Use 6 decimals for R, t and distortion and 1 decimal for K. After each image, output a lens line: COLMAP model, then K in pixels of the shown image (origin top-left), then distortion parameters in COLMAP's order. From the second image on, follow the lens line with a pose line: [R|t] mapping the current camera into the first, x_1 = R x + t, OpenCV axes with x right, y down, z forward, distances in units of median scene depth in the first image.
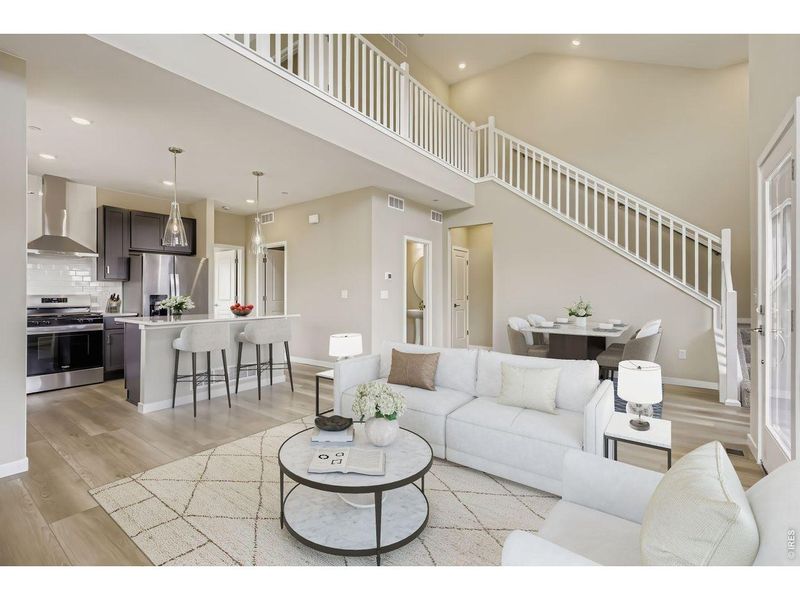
lens RADIAL K [[364.1, 0, 414.3], [0, 364.1, 291.9], [0, 0, 1]] dist [0.001333, -0.000712]
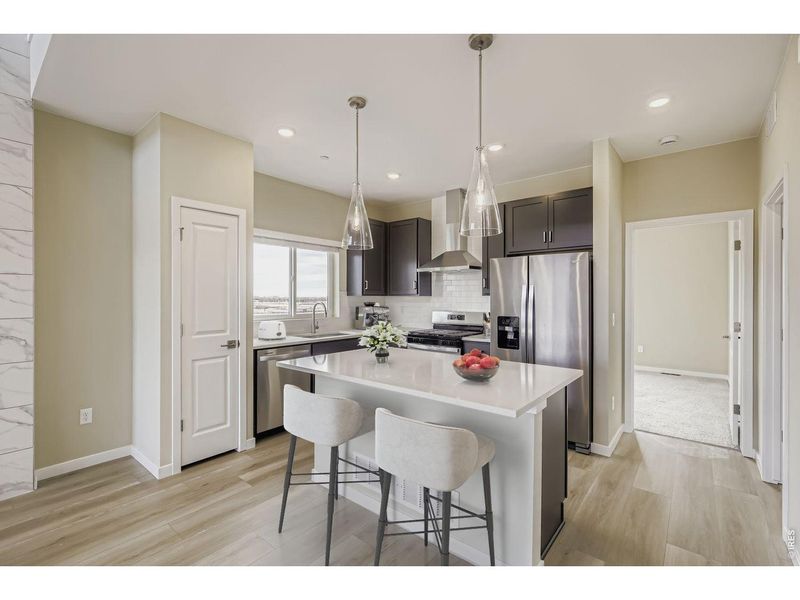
lens RADIAL K [[364.1, 0, 403.4], [0, 364.1, 294.9], [0, 0, 1]] dist [0.001333, -0.000712]
pose [[-0.068692, -0.004502, -0.997628, -0.002306], [0.001730, 0.999988, -0.004631, -0.038640], [0.997636, -0.002044, -0.068684, 1.088537]]
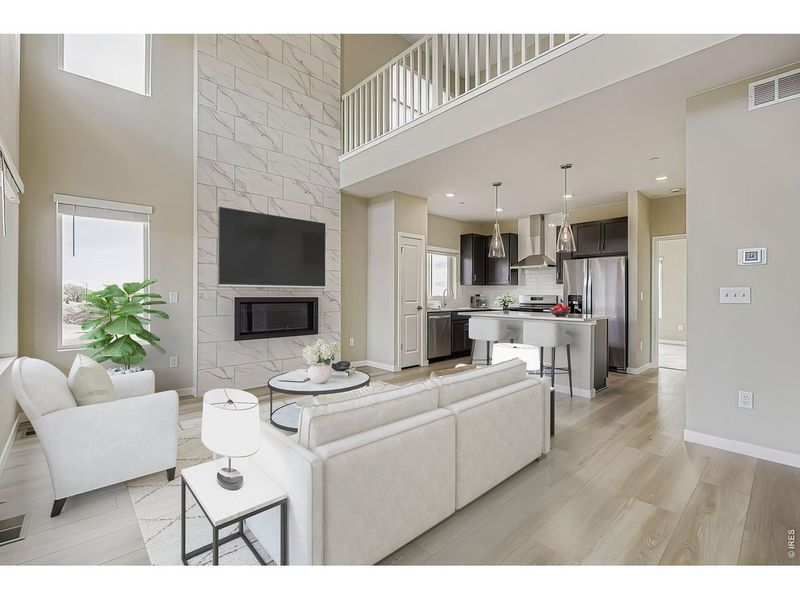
lens RADIAL K [[364.1, 0, 401.5], [0, 364.1, 294.1], [0, 0, 1]] dist [0.001333, -0.000712]
pose [[-0.211109, -0.003340, -0.977457, 0.672984], [-0.001364, 0.999994, -0.003123, 0.010433], [0.977462, 0.000674, -0.211112, 0.910511]]
